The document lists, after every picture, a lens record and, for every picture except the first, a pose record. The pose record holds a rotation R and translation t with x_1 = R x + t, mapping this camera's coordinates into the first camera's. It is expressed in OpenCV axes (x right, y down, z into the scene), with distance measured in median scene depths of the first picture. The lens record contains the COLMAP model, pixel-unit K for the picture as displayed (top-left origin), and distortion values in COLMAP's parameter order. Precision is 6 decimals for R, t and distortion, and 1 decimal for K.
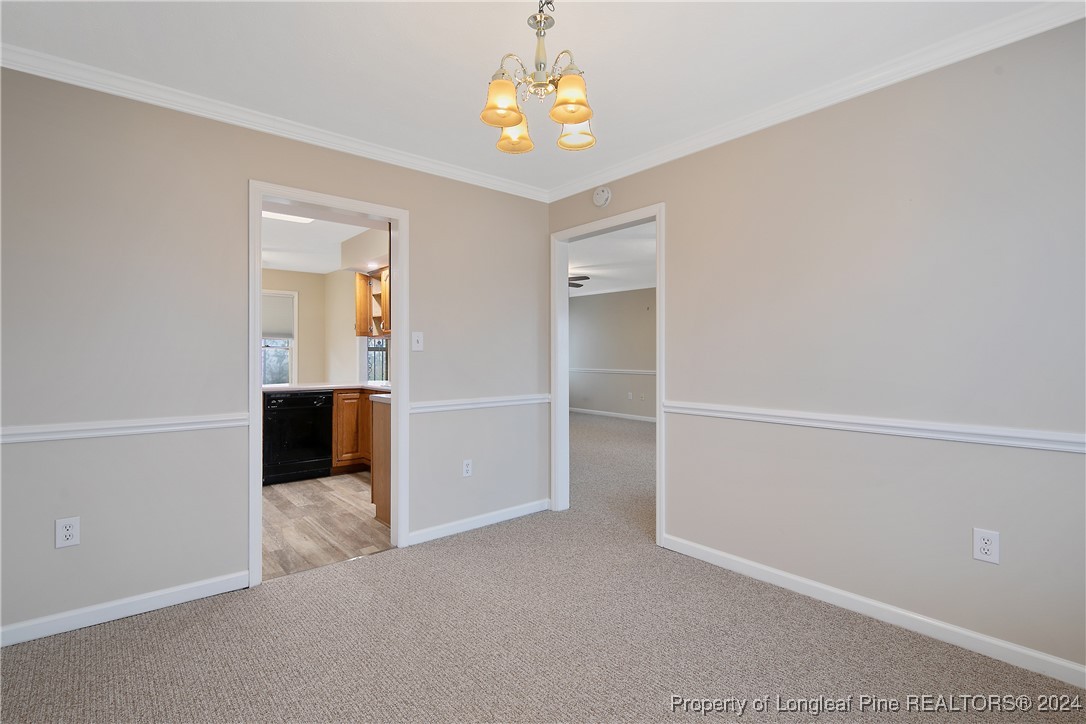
lens RADIAL K [[506.9, 0, 542.6], [0, 506.9, 357.9], [0, 0, 1]] dist [0.002020, -0.000065]
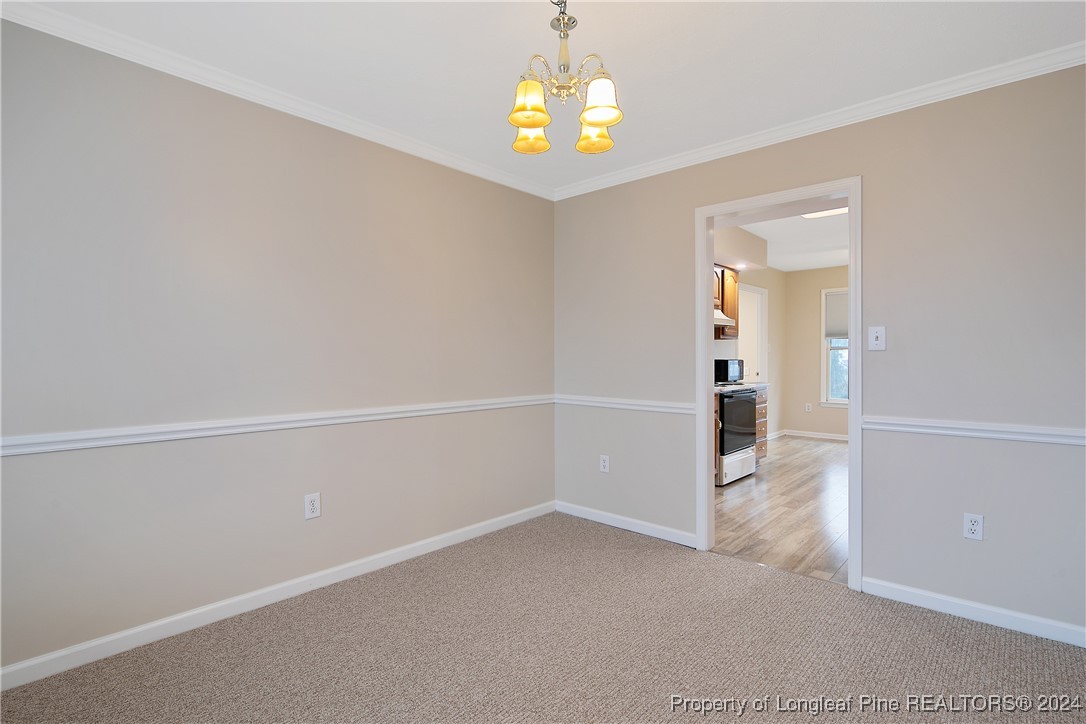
lens RADIAL K [[538.6, 0, 561.2], [0, 538.6, 368.0], [0, 0, 1]] dist [0.001798, -0.000312]
pose [[0.151697, 0.022697, -0.988166, 0.556610], [-0.003264, 0.999742, 0.022462, -0.003993], [0.988422, -0.000183, 0.151732, 0.437946]]
